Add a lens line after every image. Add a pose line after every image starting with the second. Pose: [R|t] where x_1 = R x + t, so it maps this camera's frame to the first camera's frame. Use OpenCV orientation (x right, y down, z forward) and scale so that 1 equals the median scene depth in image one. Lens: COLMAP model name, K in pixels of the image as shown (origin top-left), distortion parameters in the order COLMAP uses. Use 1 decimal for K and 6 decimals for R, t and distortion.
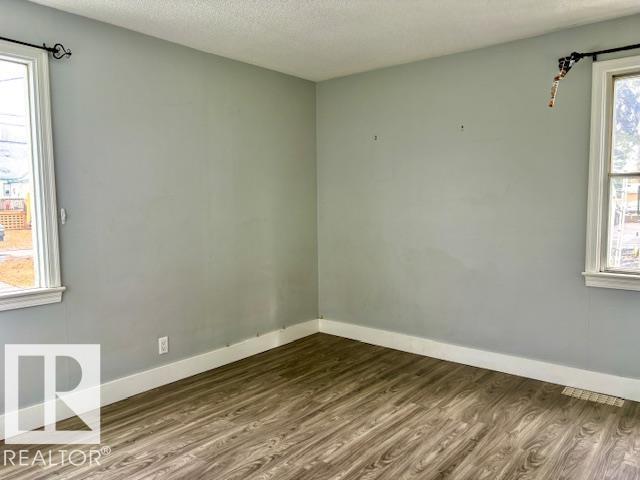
lens RADIAL K [[480.5, 0, 319.3], [0, 480.5, 242.8], [0, 0, 1]] dist [0.034630, -0.031672]
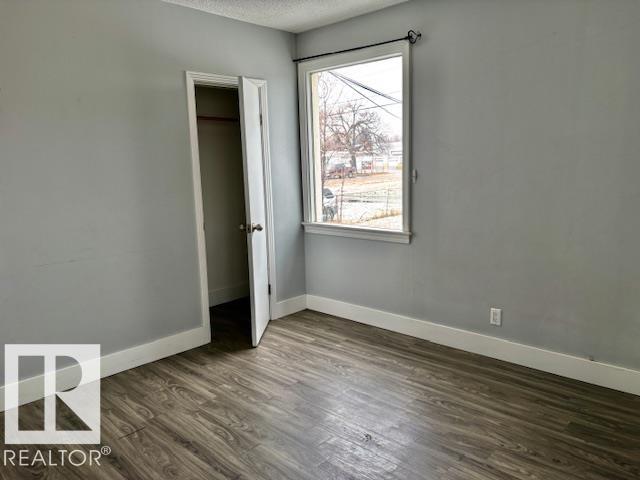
lens RADIAL K [[480.5, 0, 317.3], [0, 480.5, 236.4], [0, 0, 1]] dist [0.034630, -0.031672]
pose [[-0.092997, 0.153026, -0.983837, 0.627715], [-0.047836, 0.986291, 0.157930, -0.072604], [0.994517, 0.061750, -0.084402, 0.767057]]
